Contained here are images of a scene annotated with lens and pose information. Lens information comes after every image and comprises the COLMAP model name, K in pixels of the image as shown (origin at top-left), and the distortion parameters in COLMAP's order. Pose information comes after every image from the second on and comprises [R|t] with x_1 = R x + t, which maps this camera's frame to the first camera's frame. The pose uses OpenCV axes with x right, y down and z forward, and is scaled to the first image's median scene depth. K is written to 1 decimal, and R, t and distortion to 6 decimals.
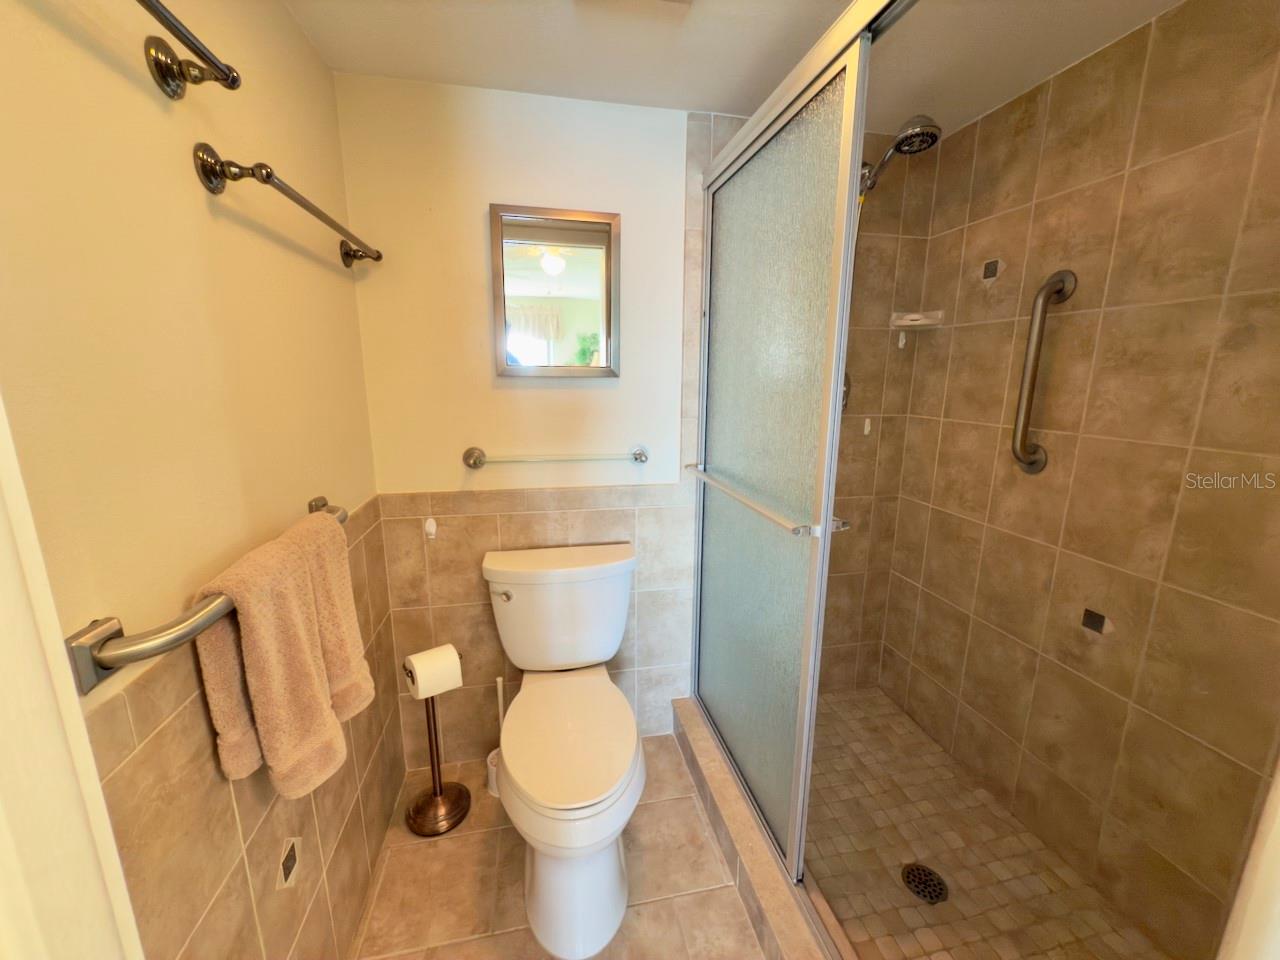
lens RADIAL K [[508.4, 0, 641.8], [0, 508.4, 481.0], [0, 0, 1]] dist [0.001592, -0.000993]
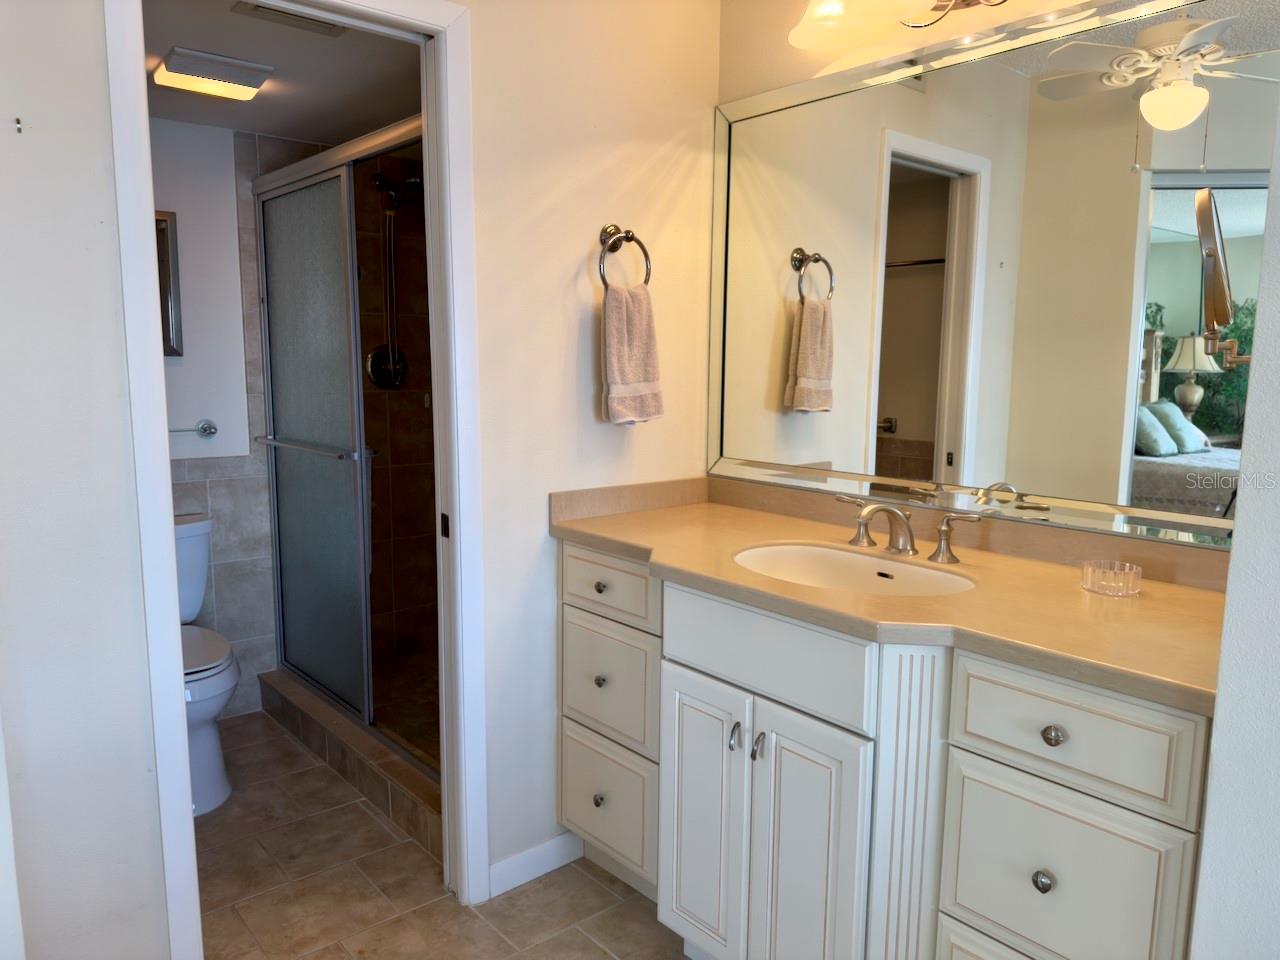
lens RADIAL K [[941.7, 0, 640.0], [0, 941.7, 480.0], [0, 0, 1]] dist [0.095774, -0.169106]
pose [[0.883183, -0.063403, 0.464723, -0.143303], [0.097555, 0.993984, -0.049788, 0.249476], [-0.458771, 0.089308, 0.884055, -1.200906]]
